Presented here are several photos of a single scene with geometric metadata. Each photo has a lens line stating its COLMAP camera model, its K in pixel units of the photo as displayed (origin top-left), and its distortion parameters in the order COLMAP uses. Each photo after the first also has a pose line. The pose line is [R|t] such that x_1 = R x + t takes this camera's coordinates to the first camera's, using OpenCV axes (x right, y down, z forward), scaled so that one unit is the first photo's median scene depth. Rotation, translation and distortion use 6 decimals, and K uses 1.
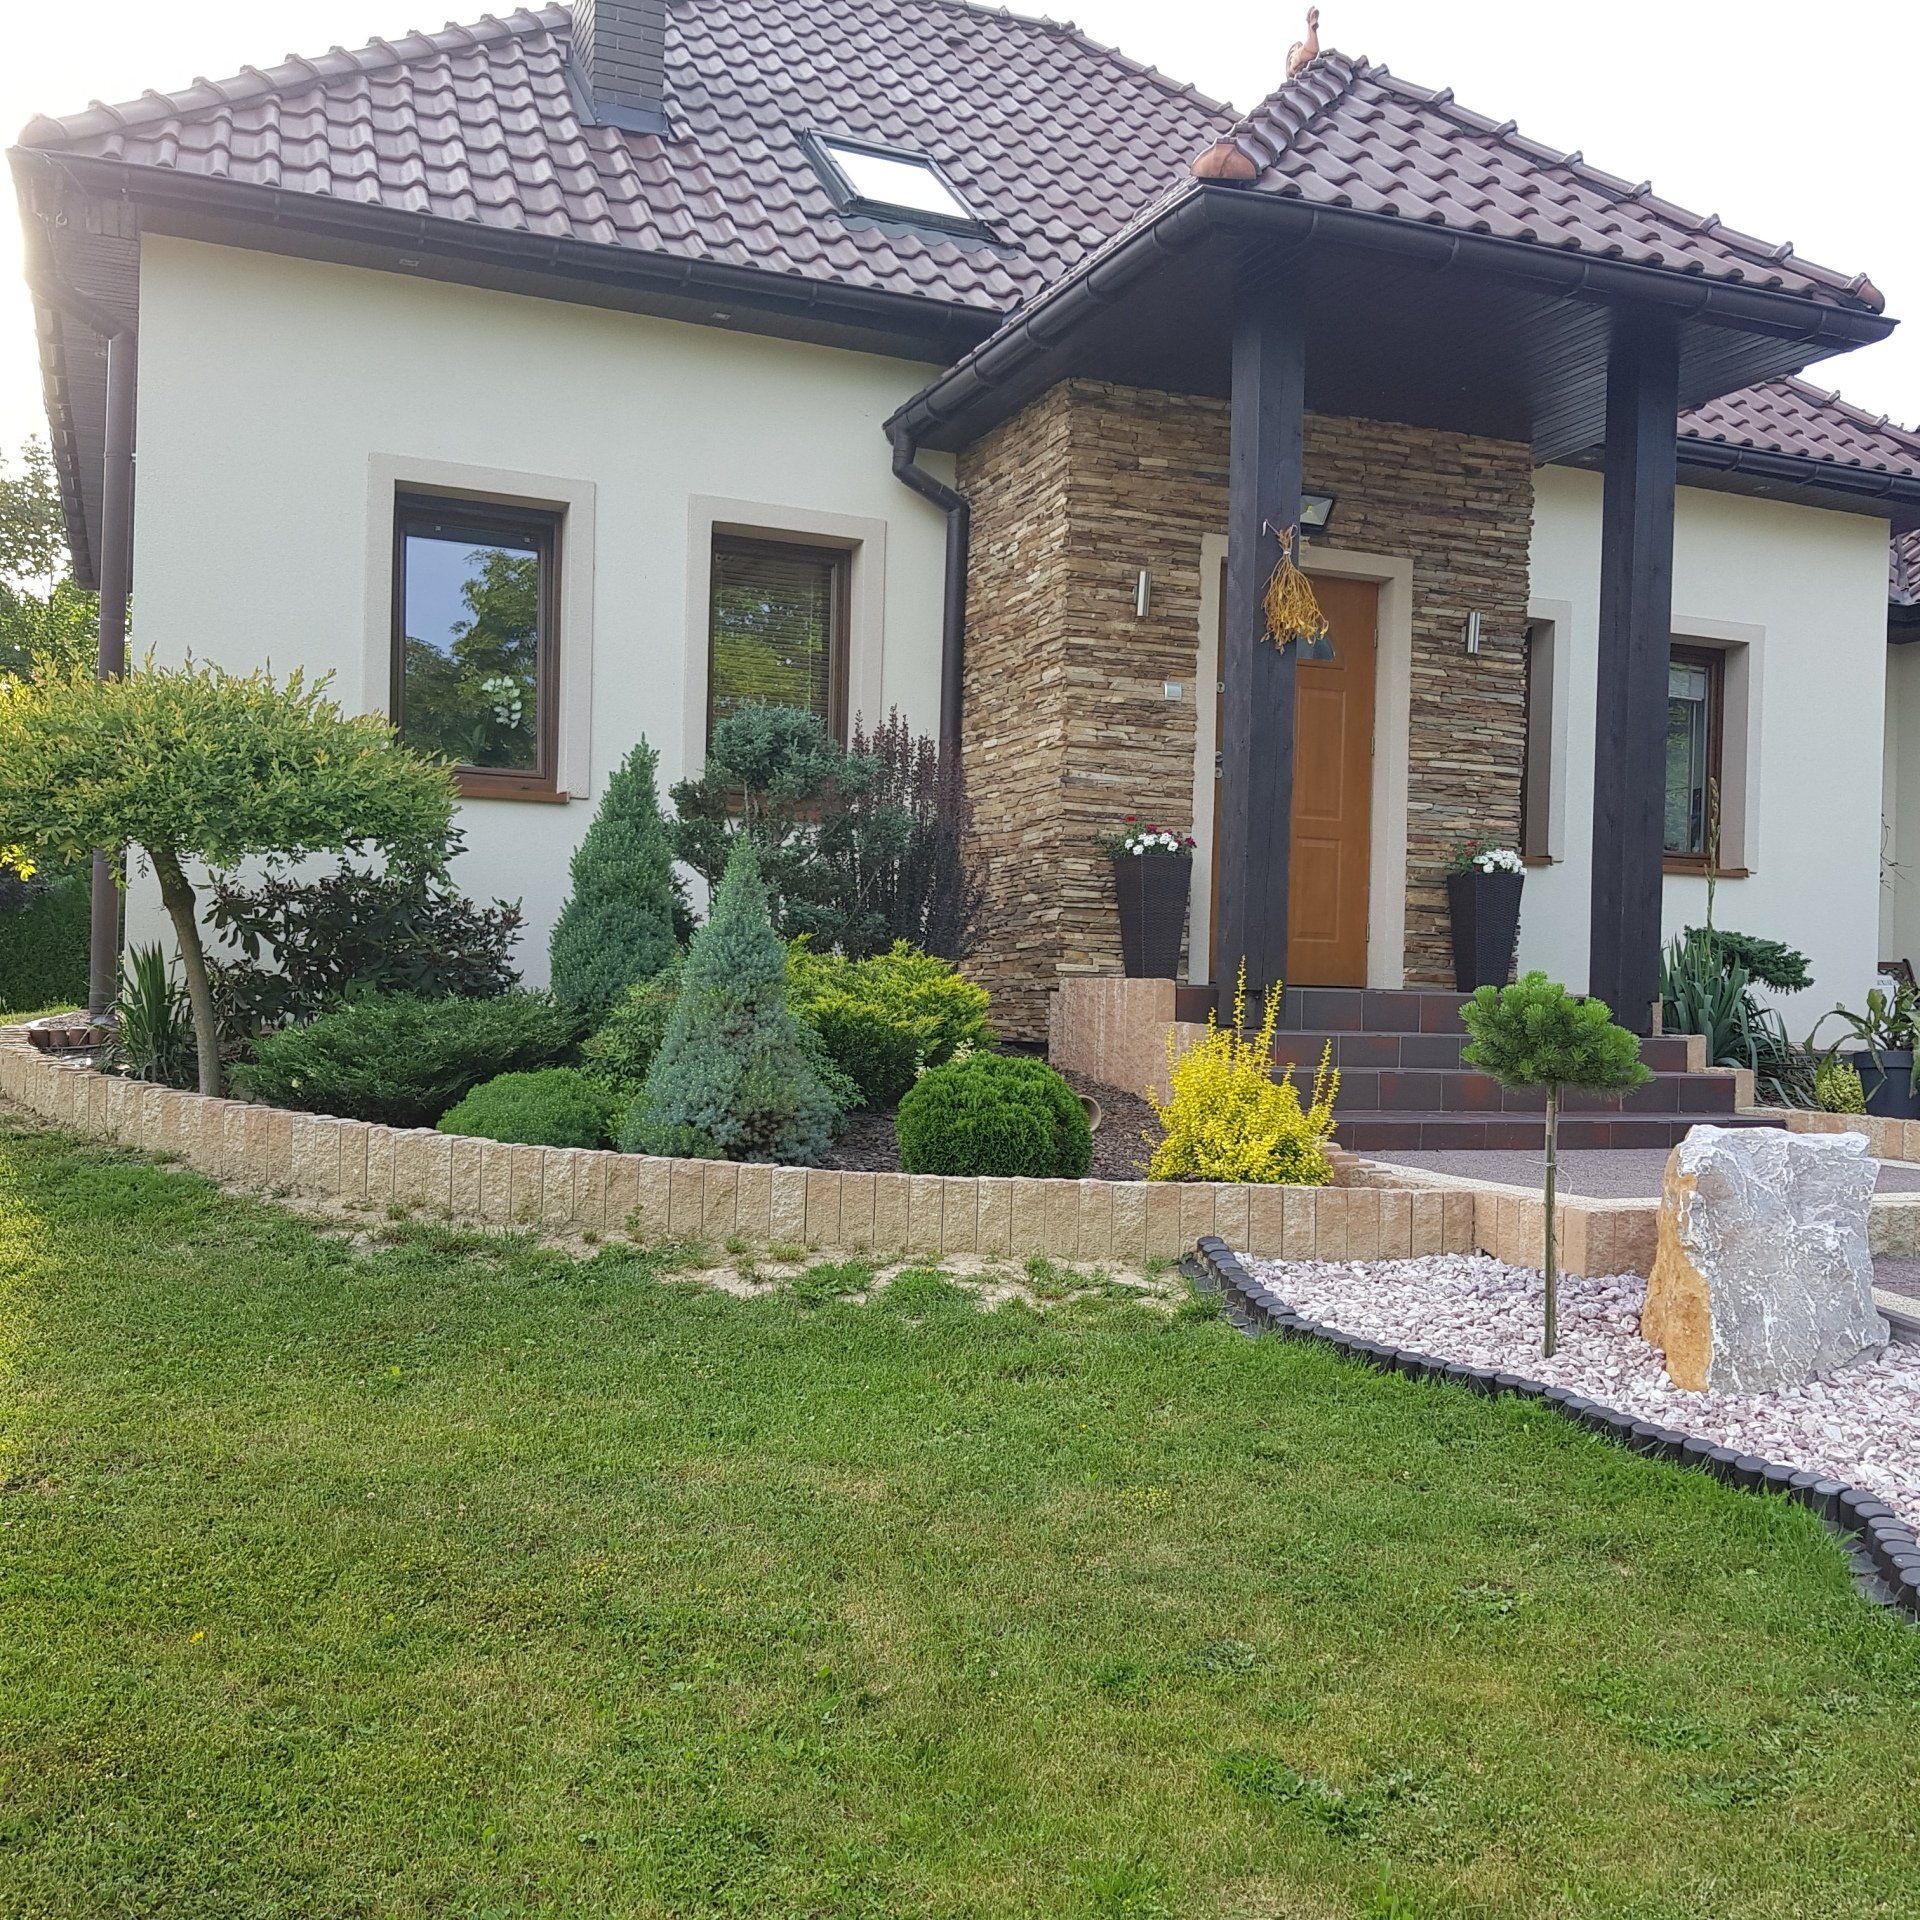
lens RADIAL K [[1943.5, 0, 961.9], [0, 1943.5, 985.1], [0, 0, 1]] dist [0.146906, -0.325388]
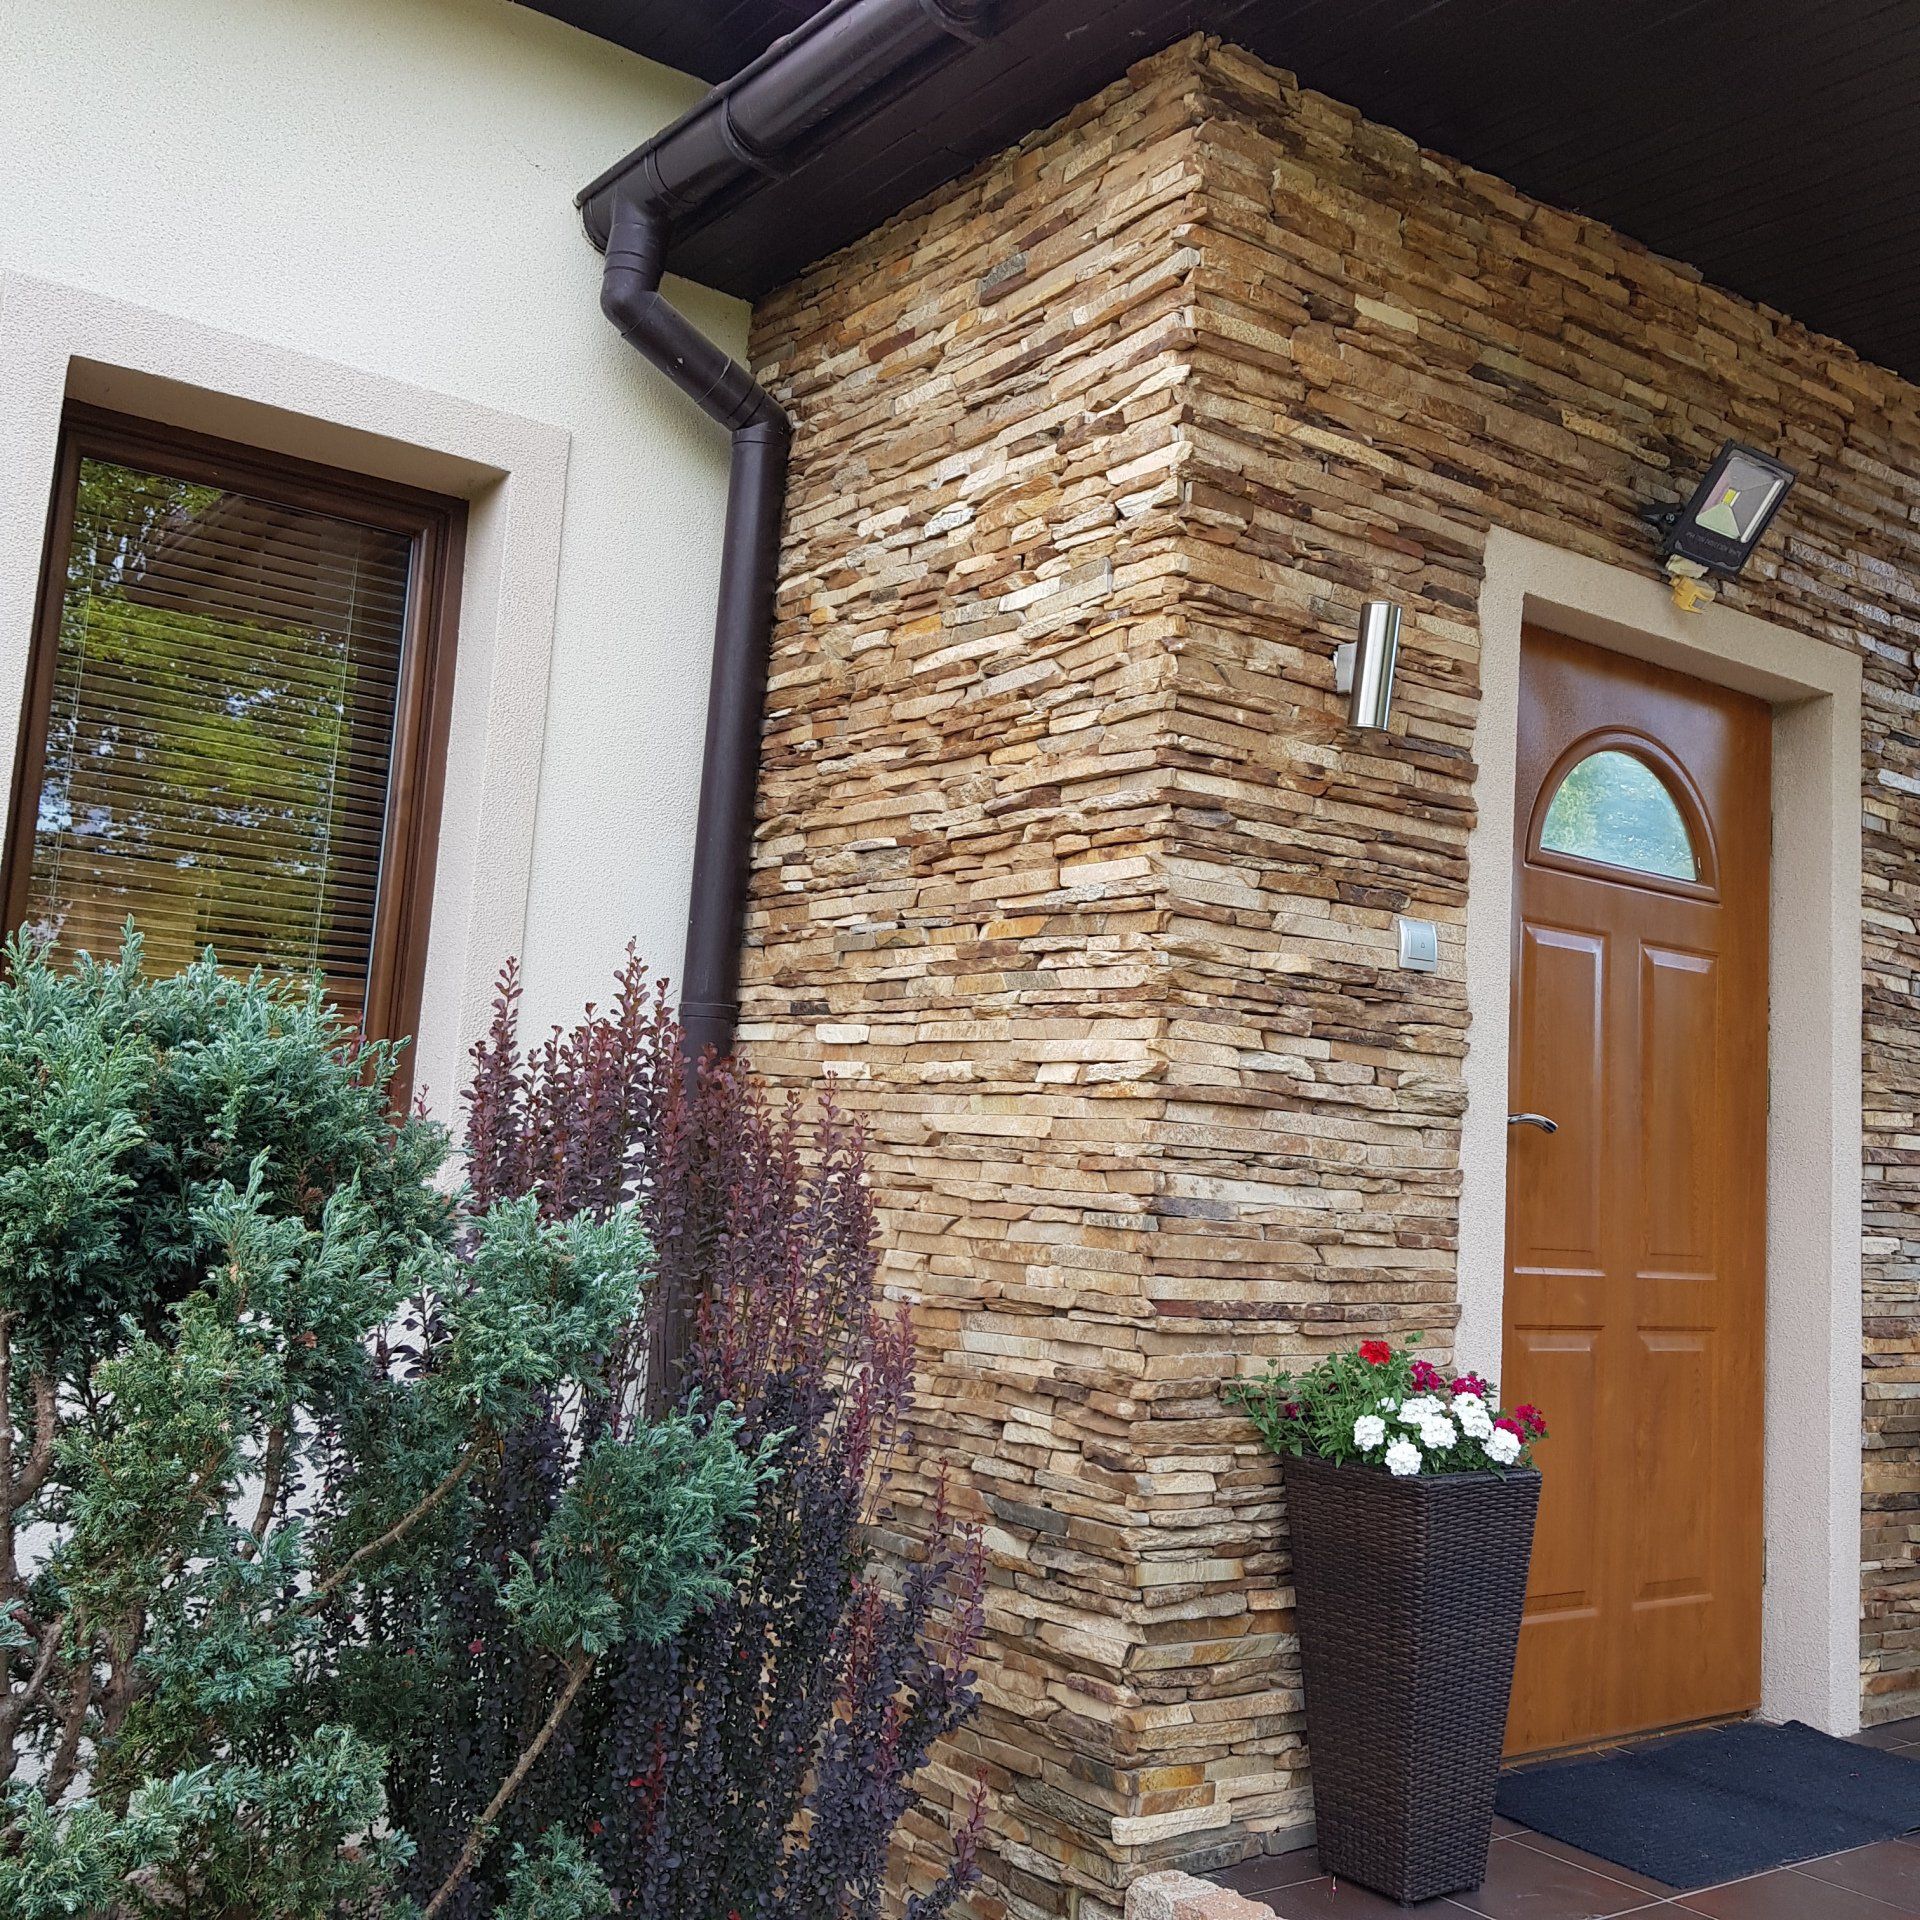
lens RADIAL K [[2040.6, 0, 1041.3], [0, 2040.6, 887.3], [0, 0, 1]] dist [0.148100, -0.406269]
pose [[0.962898, 0.065751, 0.261732, -0.055734], [-0.034906, 0.992063, -0.120803, -0.113465], [-0.267597, 0.107185, 0.957551, 0.660621]]
